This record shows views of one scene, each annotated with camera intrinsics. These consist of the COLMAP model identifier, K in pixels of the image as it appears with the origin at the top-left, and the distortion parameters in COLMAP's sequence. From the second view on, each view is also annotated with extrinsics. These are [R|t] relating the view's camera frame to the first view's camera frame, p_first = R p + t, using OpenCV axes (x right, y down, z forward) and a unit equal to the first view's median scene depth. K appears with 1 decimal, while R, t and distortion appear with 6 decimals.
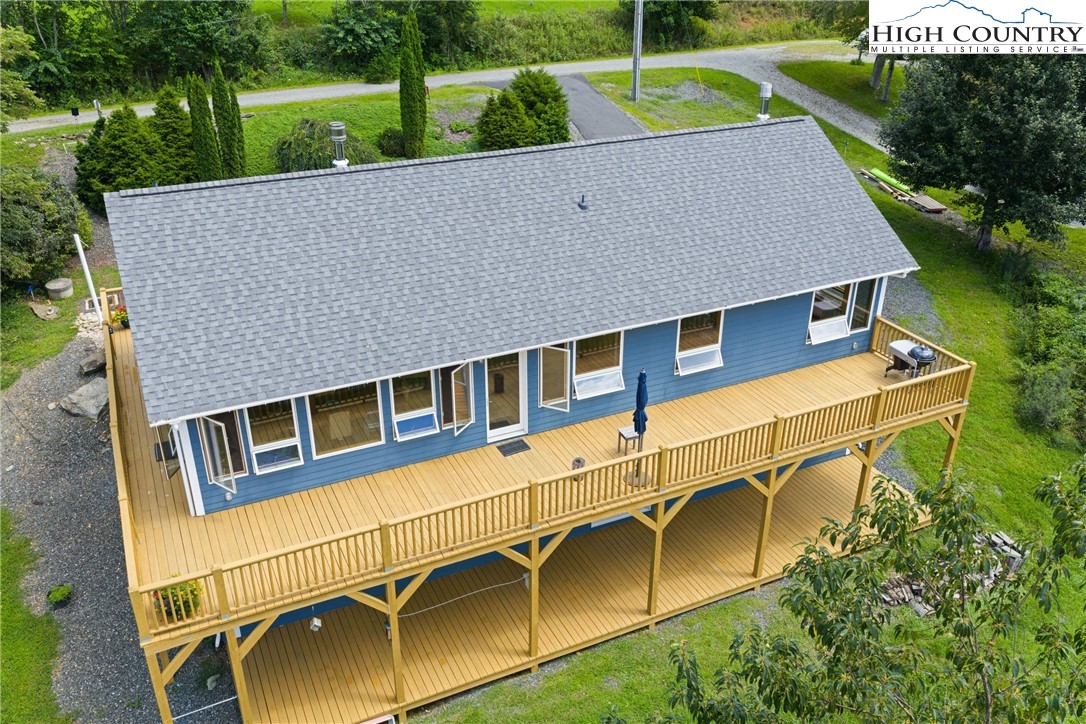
lens RADIAL K [[903.8, 0, 544.8], [0, 903.8, 361.7], [0, 0, 1]] dist [0.011186, -0.023230]
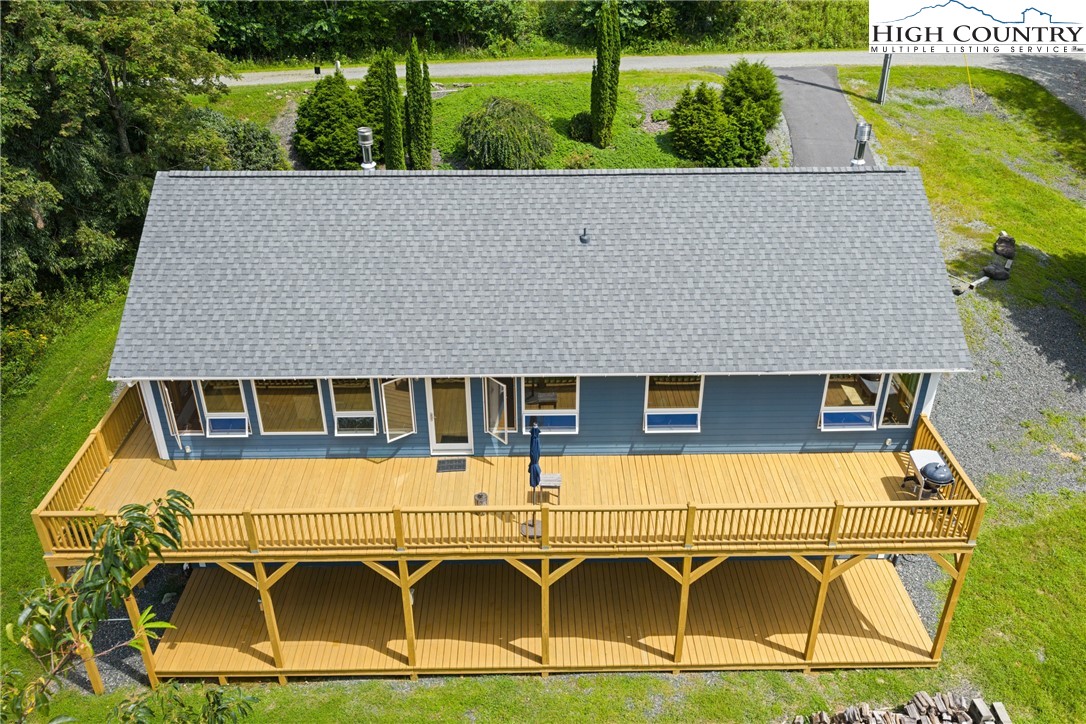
lens RADIAL K [[903.8, 0, 541.3], [0, 903.8, 362.2], [0, 0, 1]] dist [0.011186, -0.023230]
pose [[0.908218, 0.204134, -0.365334, 0.366976], [-0.183942, 0.978839, 0.089660, -0.116953], [0.375906, -0.014230, 0.926549, 0.080513]]
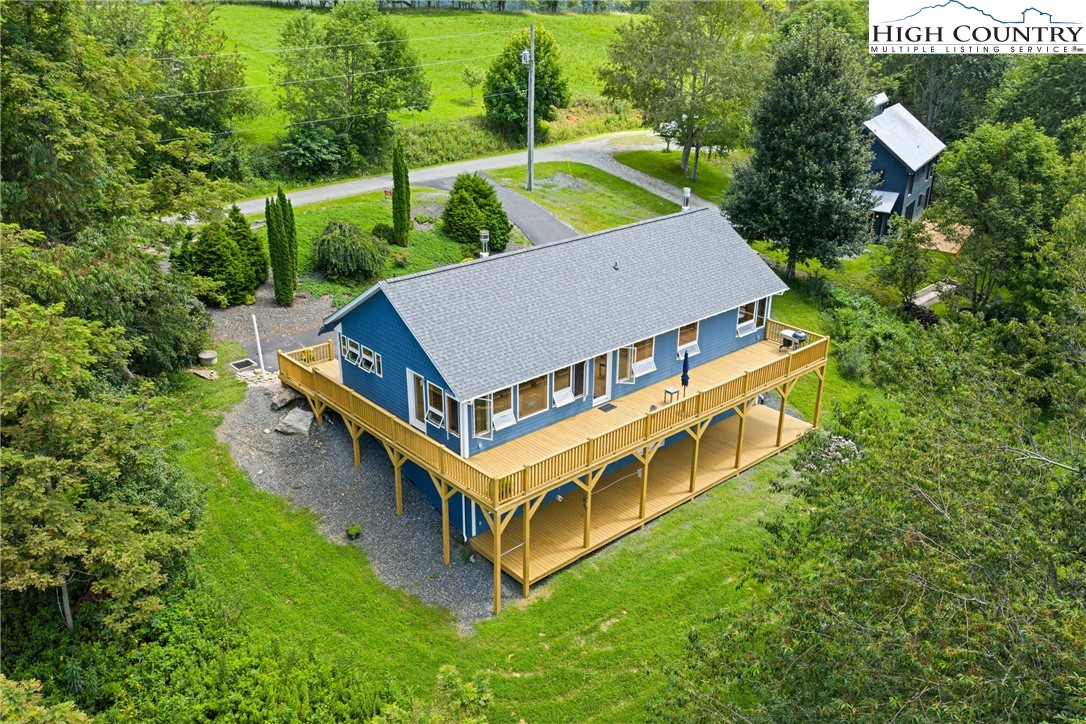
lens RADIAL K [[903.8, 0, 543.5], [0, 903.8, 363.1], [0, 0, 1]] dist [0.011186, -0.023230]
pose [[0.961100, -0.102870, 0.256328, -0.531003], [0.119223, 0.991655, -0.049051, 0.072289], [-0.249143, 0.077704, 0.965344, -0.593328]]
